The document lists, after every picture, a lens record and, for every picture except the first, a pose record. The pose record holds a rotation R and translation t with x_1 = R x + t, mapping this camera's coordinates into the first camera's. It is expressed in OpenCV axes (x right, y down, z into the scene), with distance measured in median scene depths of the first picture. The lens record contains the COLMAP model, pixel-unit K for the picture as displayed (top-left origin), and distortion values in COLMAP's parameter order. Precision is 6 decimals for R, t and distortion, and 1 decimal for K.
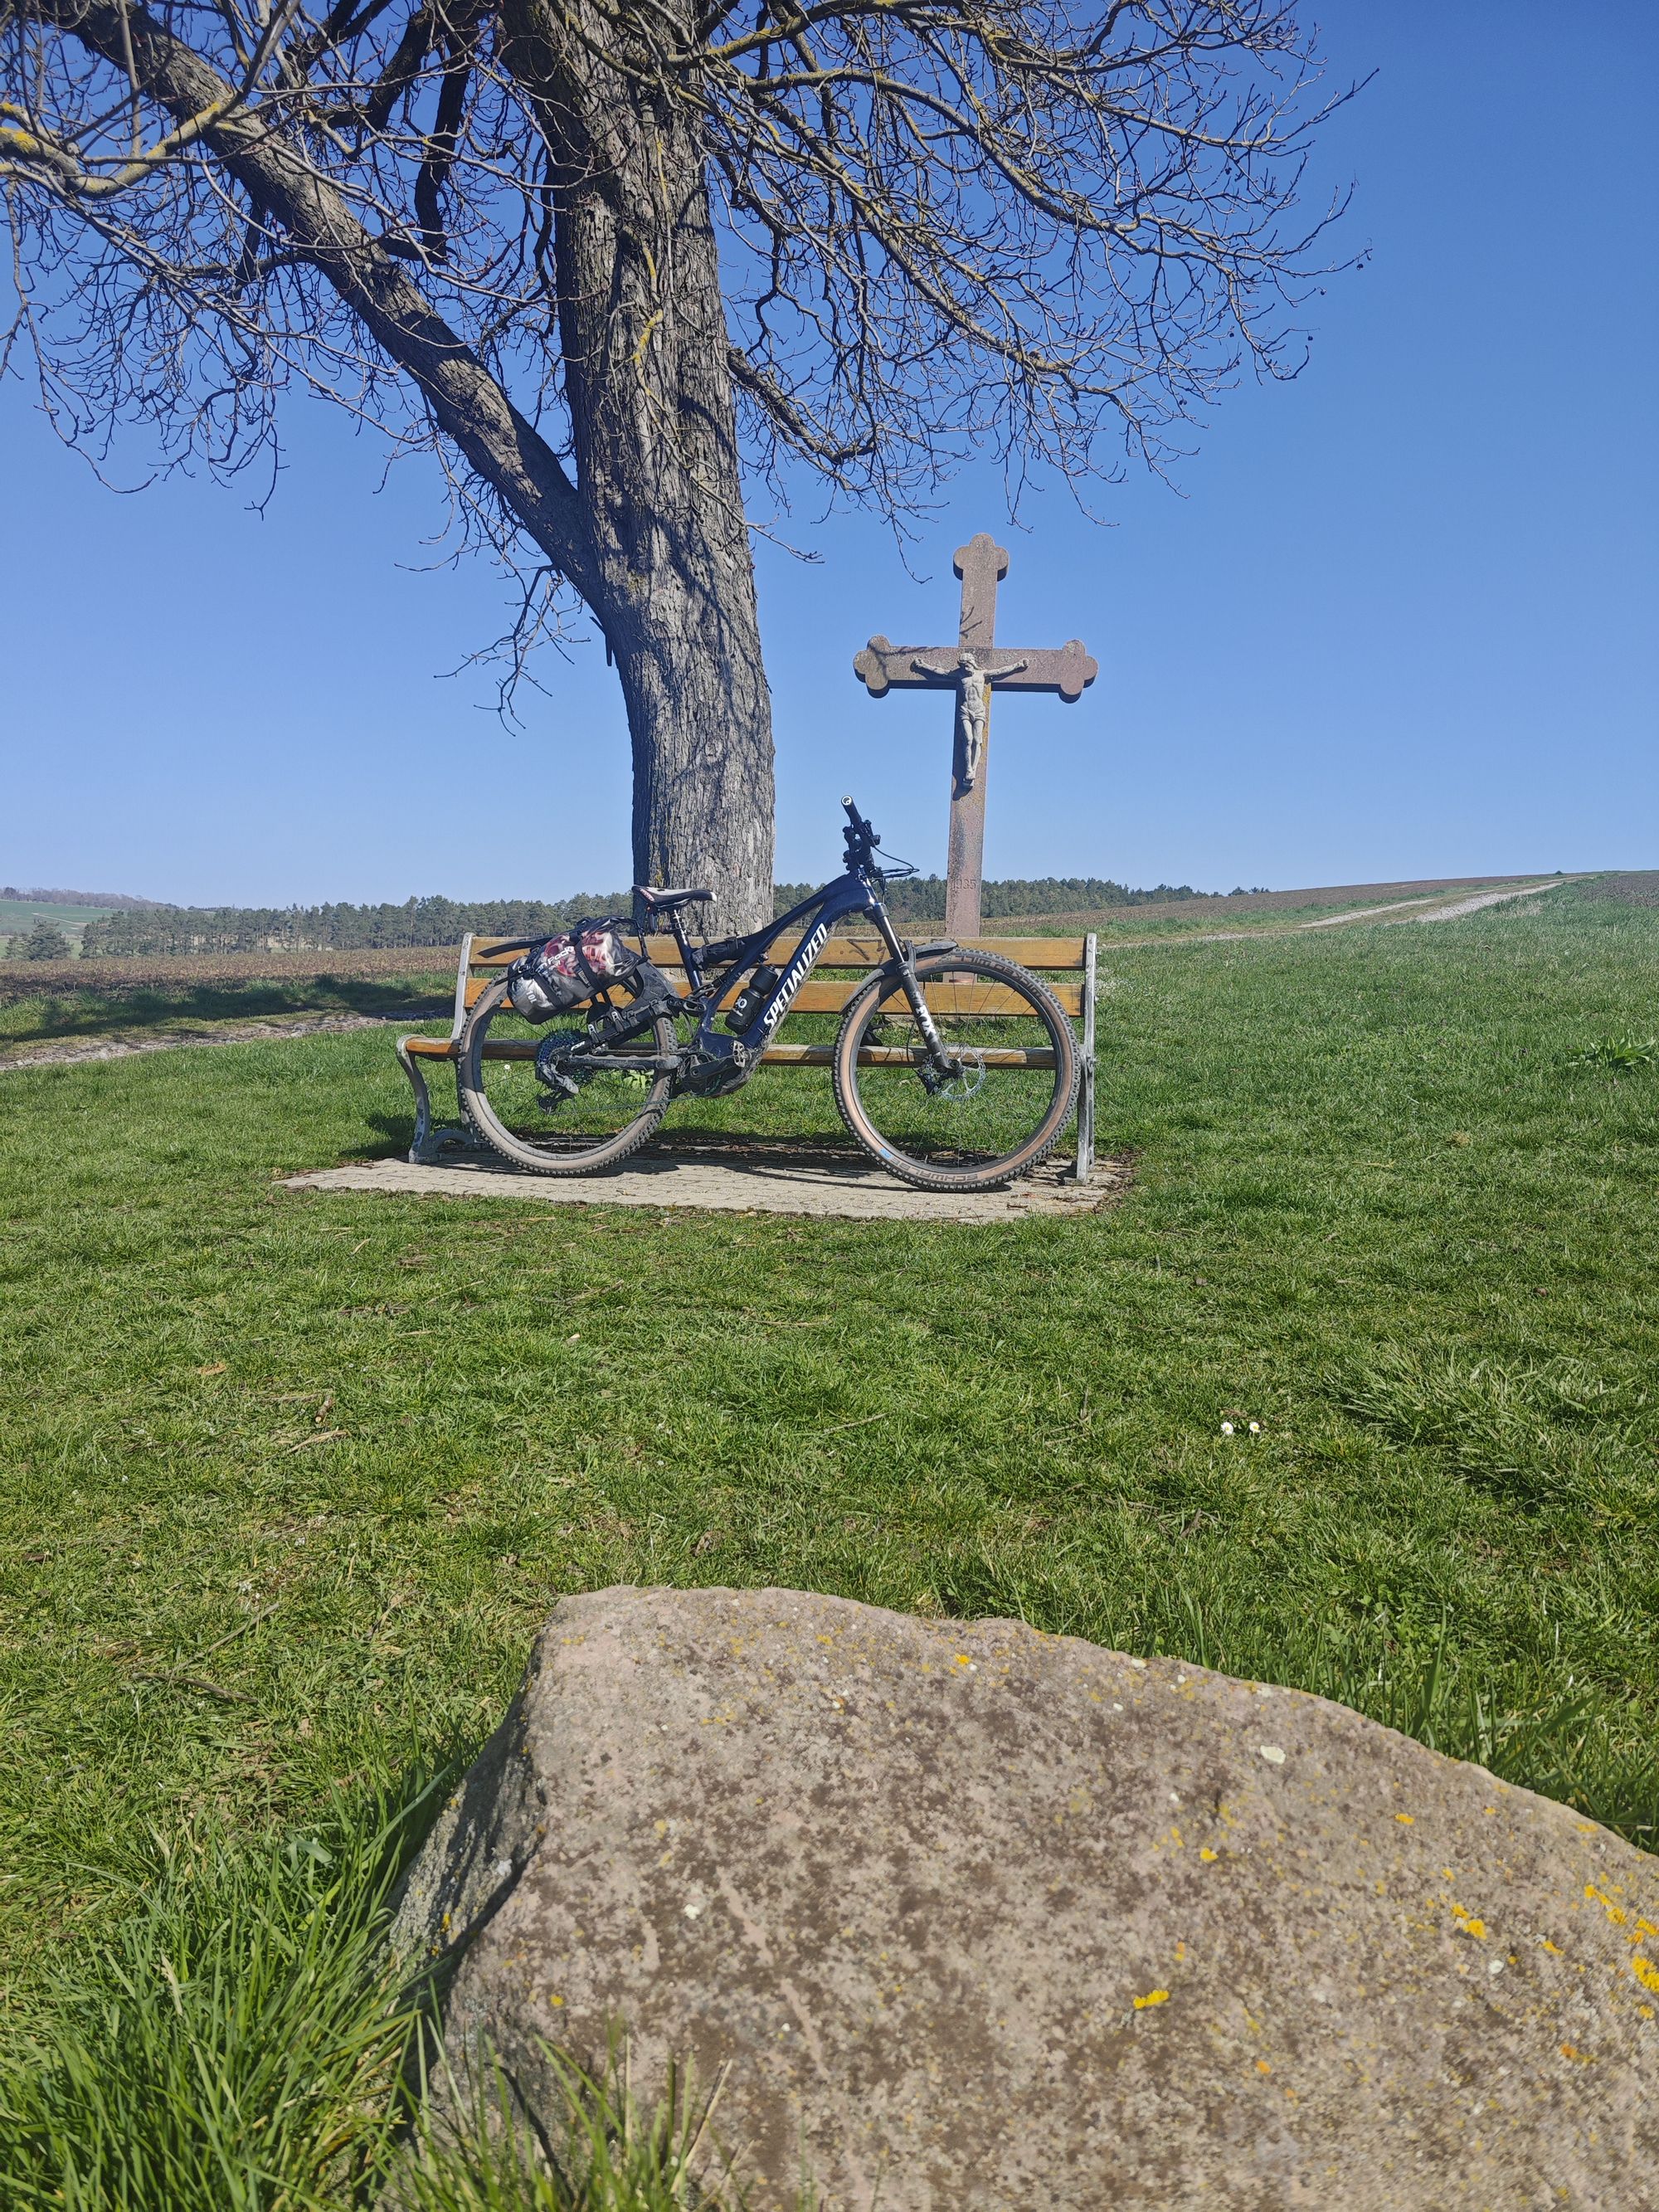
lens RADIAL K [[1507.9, 0, 831.1], [0, 1507.9, 1067.7], [0, 0, 1]] dist [0.088302, -0.083620]
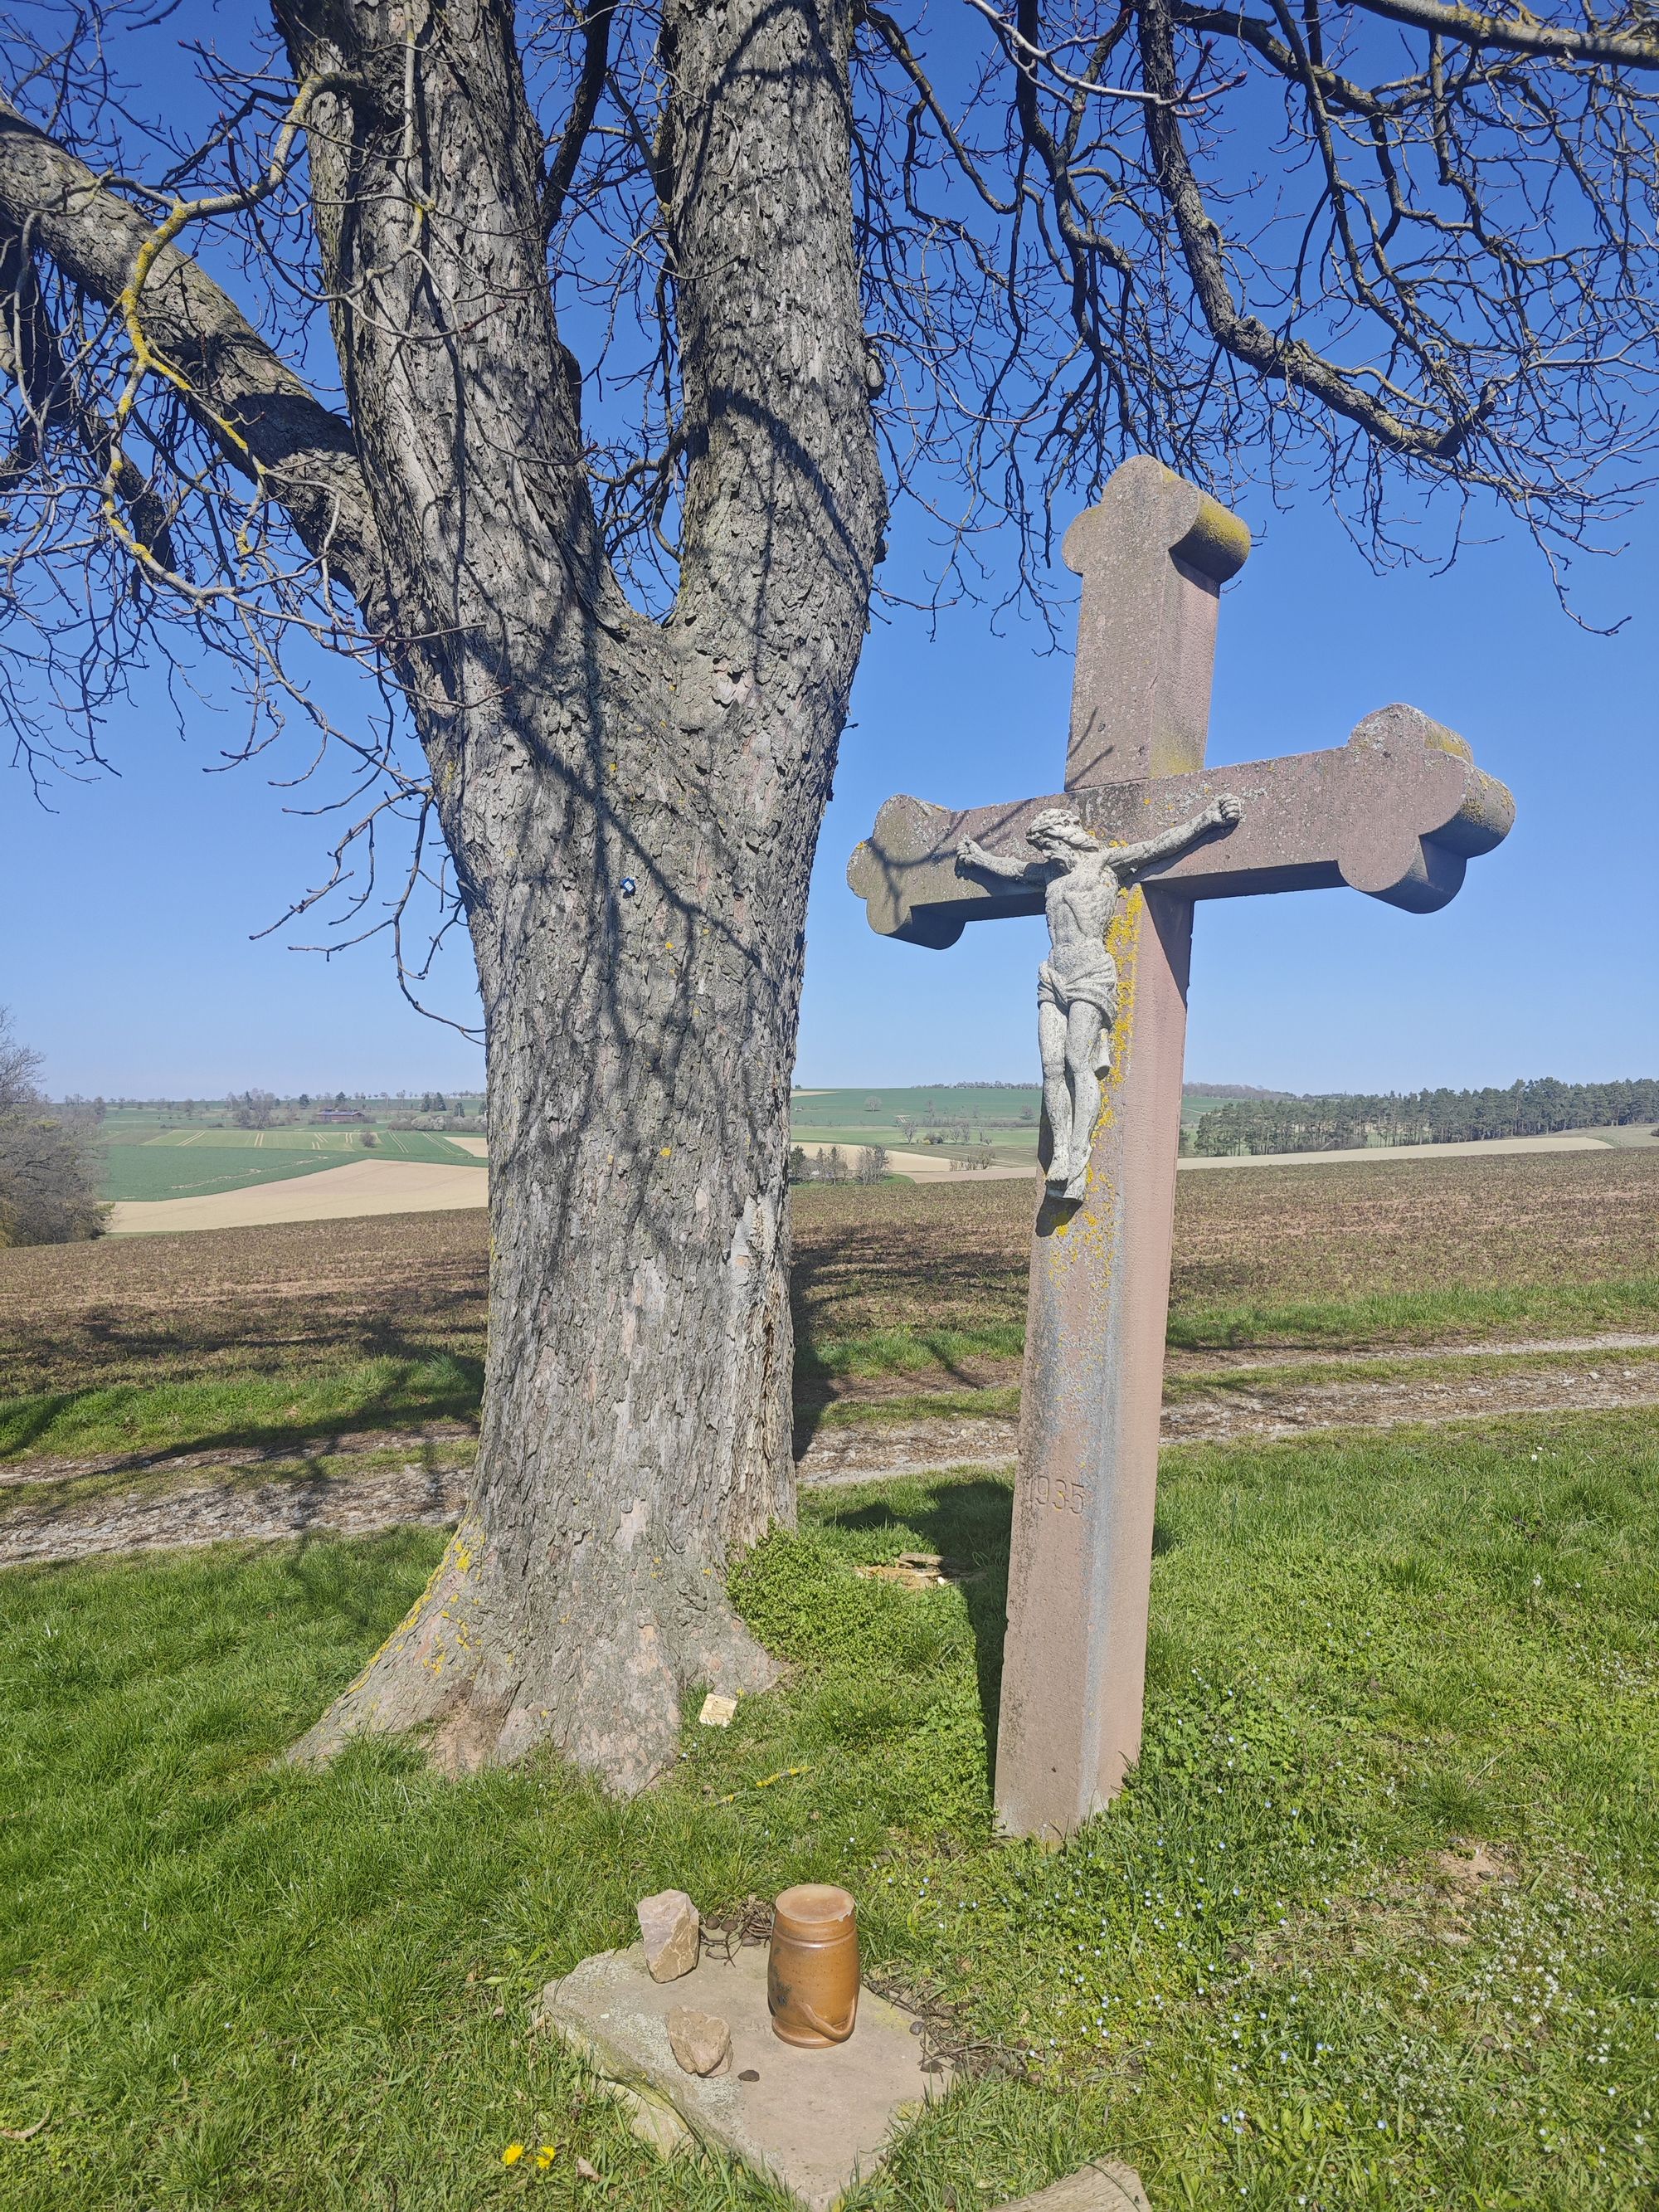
lens RADIAL K [[1507.9, 0, 831.1], [0, 1507.9, 1067.7], [0, 0, 1]] dist [0.088302, -0.083620]
pose [[0.751035, -0.039425, -0.659085, 0.429584], [-0.036725, 0.994176, -0.101318, -0.280956], [0.659240, 0.100298, 0.745213, 1.128833]]
